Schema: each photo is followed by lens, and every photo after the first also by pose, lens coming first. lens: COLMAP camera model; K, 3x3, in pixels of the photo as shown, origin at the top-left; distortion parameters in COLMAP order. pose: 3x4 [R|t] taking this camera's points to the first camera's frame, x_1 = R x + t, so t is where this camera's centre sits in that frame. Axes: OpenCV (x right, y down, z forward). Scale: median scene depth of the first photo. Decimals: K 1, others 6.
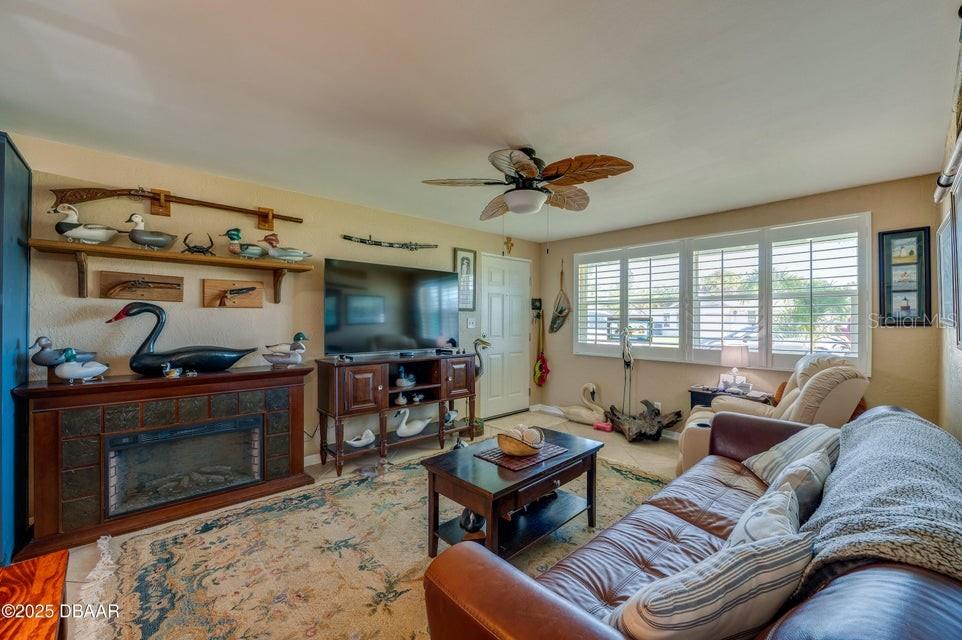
lens RADIAL K [[380.8, 0, 481.0], [0, 380.8, 320.0], [0, 0, 1]] dist [-0.016314, -0.000058]
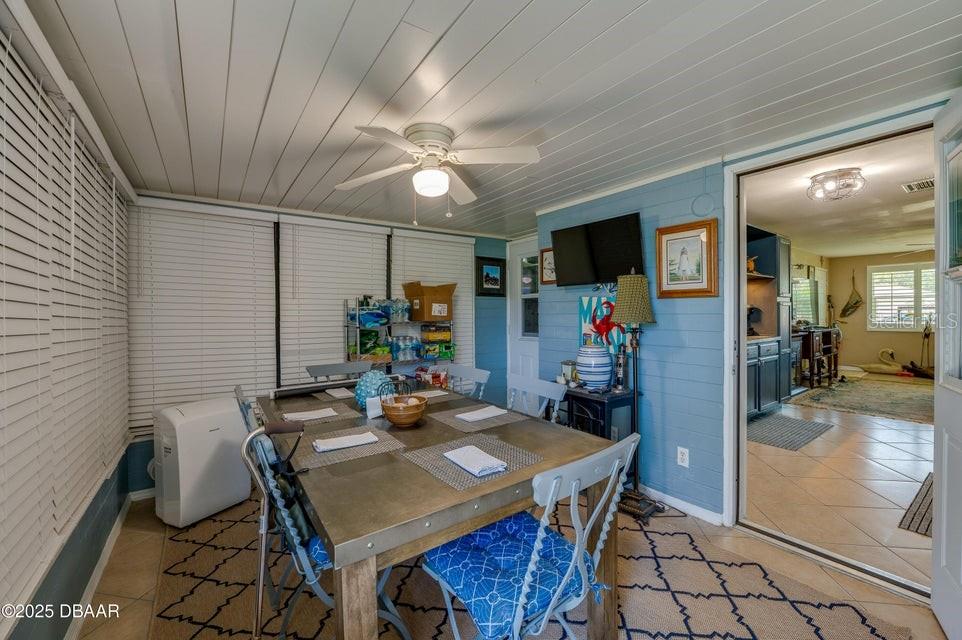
lens RADIAL K [[380.8, 0, 481.0], [0, 380.8, 320.0], [0, 0, 1]] dist [-0.016314, -0.000058]
pose [[0.991820, -0.003815, -0.127584, -1.124452], [0.004267, 0.999986, 0.003269, 0.034571], [0.127570, -0.003786, 0.991822, -0.716810]]
